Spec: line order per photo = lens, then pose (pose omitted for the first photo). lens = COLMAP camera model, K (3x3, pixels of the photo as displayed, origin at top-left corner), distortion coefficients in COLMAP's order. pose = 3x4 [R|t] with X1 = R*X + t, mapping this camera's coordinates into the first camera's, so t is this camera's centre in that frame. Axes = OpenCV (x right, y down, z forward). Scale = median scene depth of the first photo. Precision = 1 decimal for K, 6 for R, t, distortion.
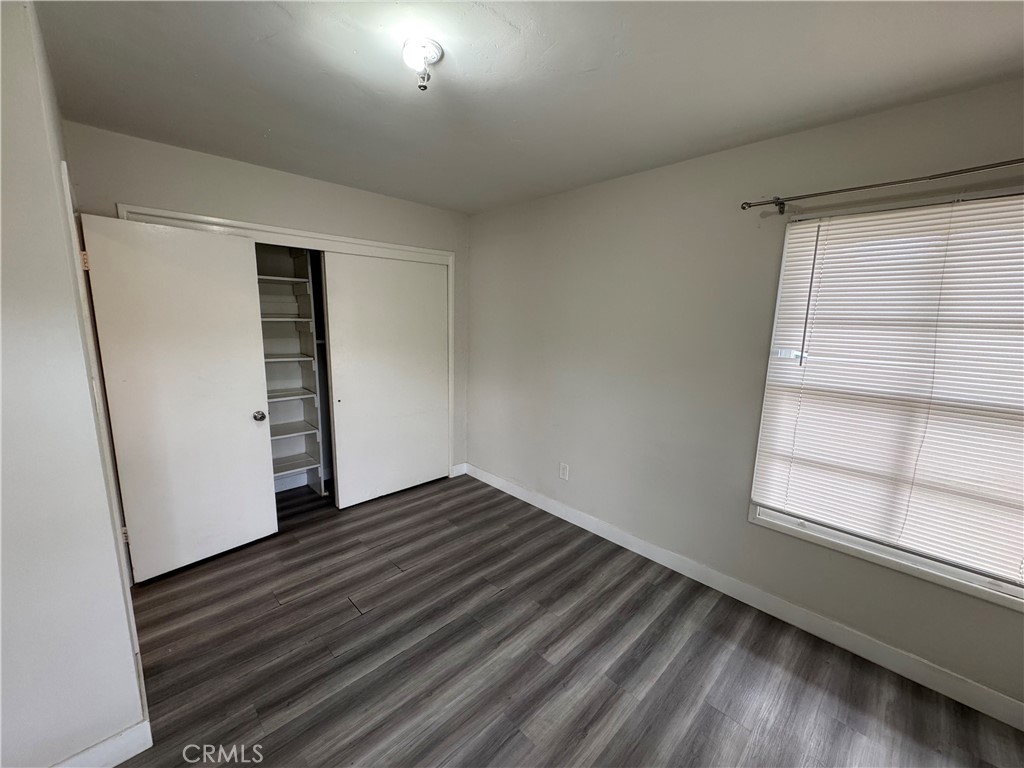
lens RADIAL K [[407.8, 0, 512.0], [0, 407.8, 385.7], [0, 0, 1]] dist [-0.000772, -0.000073]
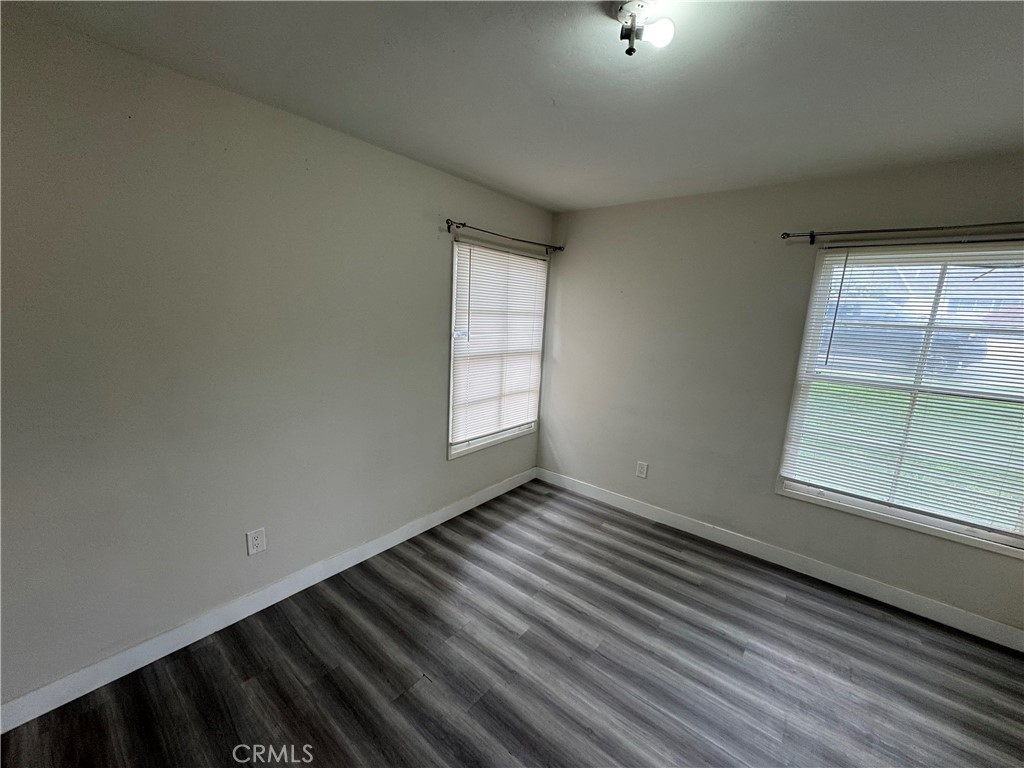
lens RADIAL K [[407.8, 0, 512.0], [0, 407.8, 385.7], [0, 0, 1]] dist [-0.000772, -0.000073]
pose [[-0.111564, -0.199637, 0.973498, -0.831026], [0.121887, 0.969468, 0.212779, -0.196640], [-0.986254, 0.142395, -0.083824, 1.022186]]
